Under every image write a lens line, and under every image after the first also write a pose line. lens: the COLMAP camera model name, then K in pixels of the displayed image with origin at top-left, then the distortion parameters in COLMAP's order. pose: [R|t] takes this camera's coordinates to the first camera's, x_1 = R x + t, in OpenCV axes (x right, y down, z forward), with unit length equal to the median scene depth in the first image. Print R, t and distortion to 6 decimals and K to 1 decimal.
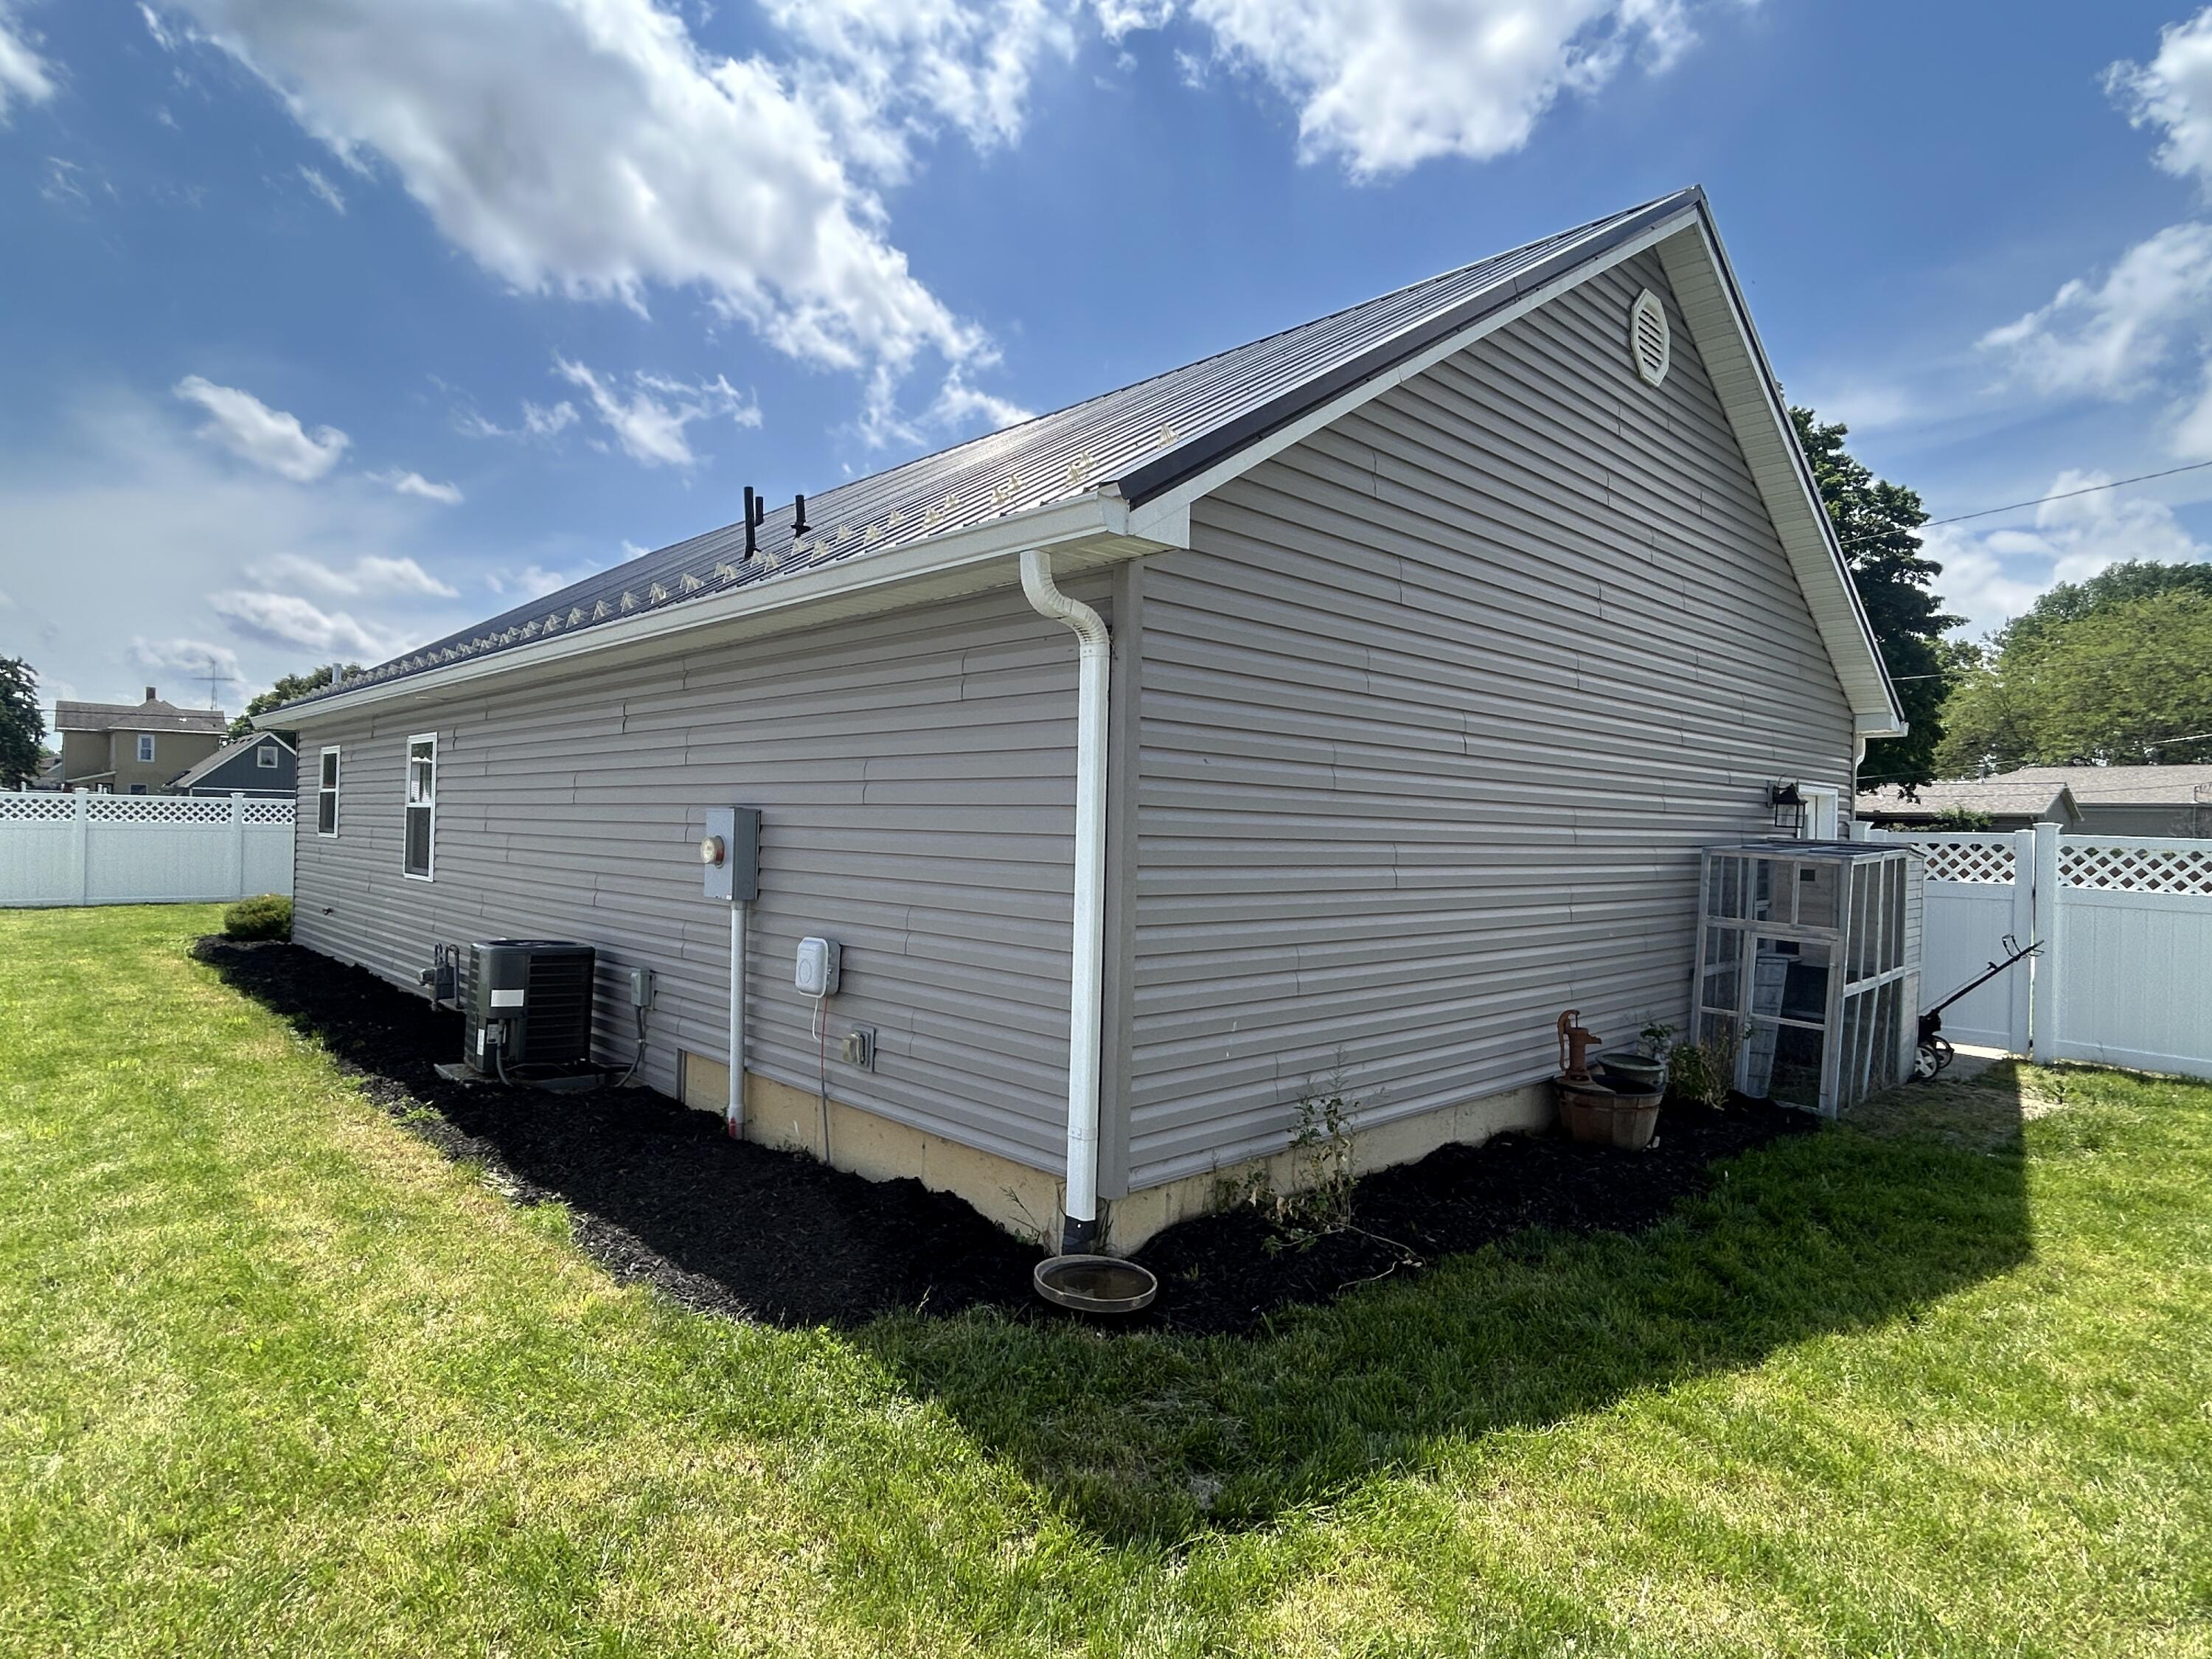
lens RADIAL K [[1209.5, 0, 1109.1], [0, 1209.5, 824.7], [0, 0, 1]] dist [0.000116, -0.000237]
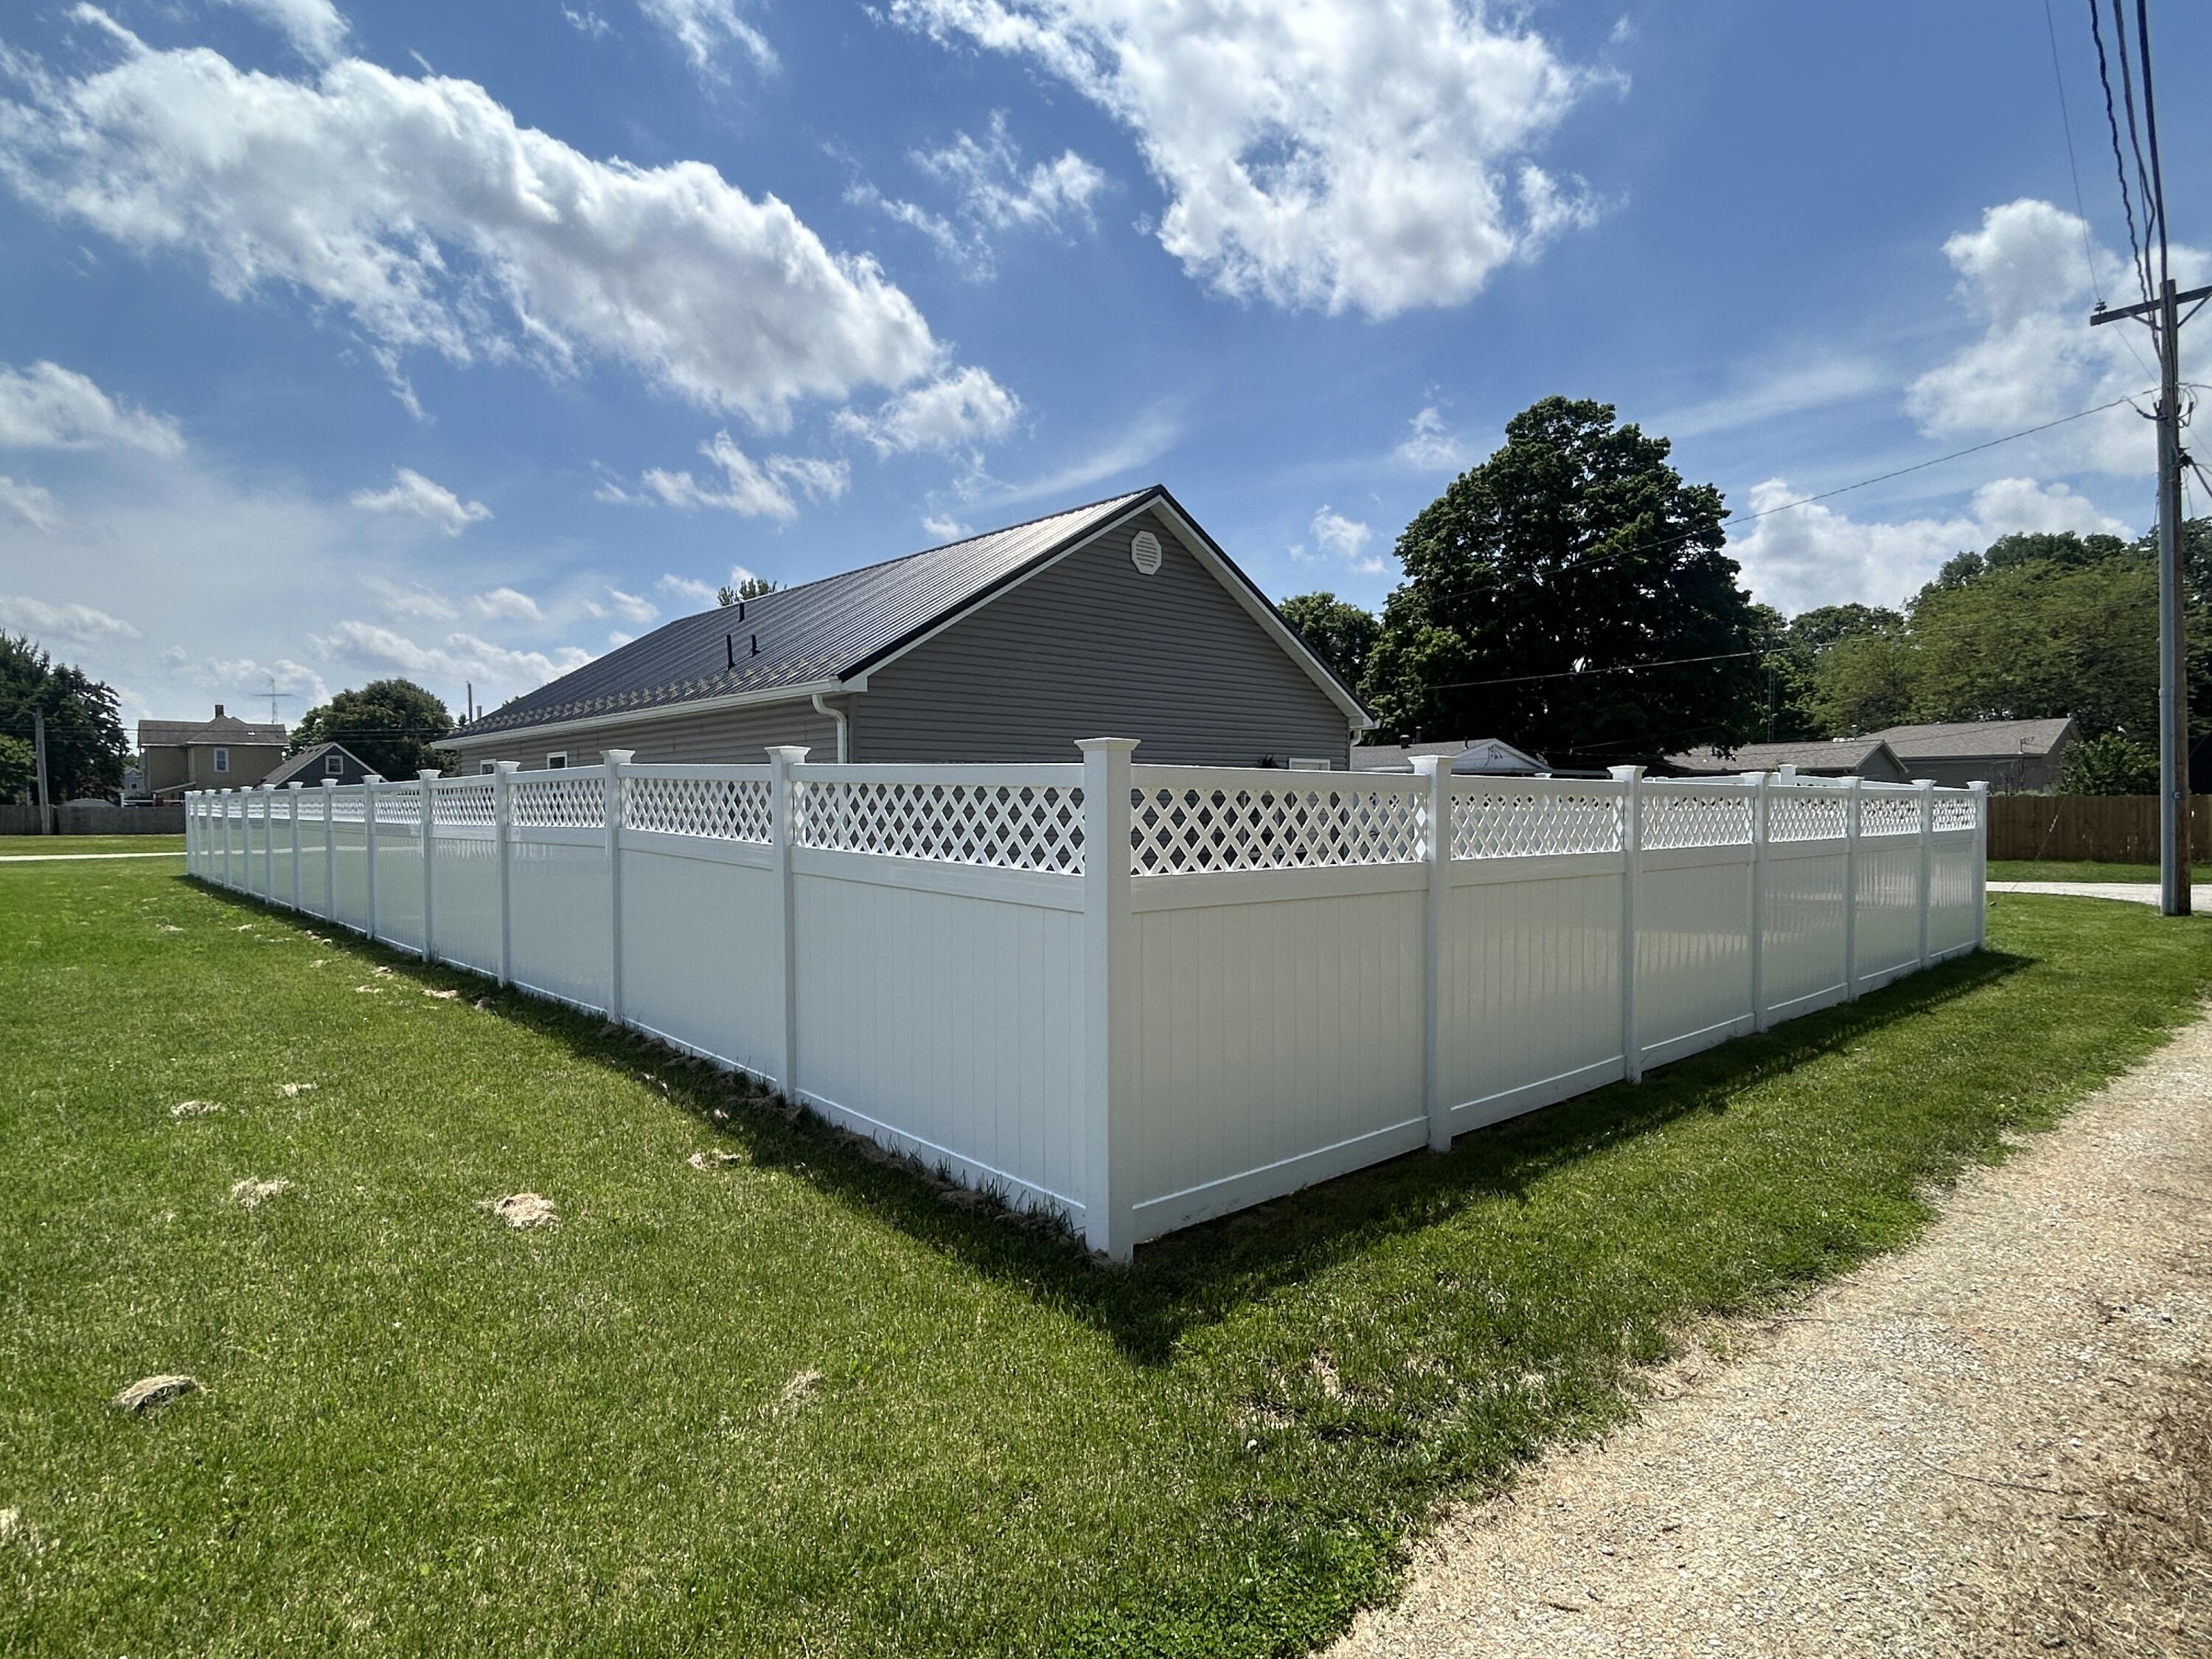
lens RADIAL K [[1214.5, 0, 1109.2], [0, 1214.5, 838.5], [0, 0, 1]] dist [0.000315, 0.000024]
pose [[0.999414, -0.029783, -0.016854, 0.411097], [0.030217, 0.999202, 0.026123, 0.045773], [0.016063, -0.026617, 0.999517, -1.180262]]
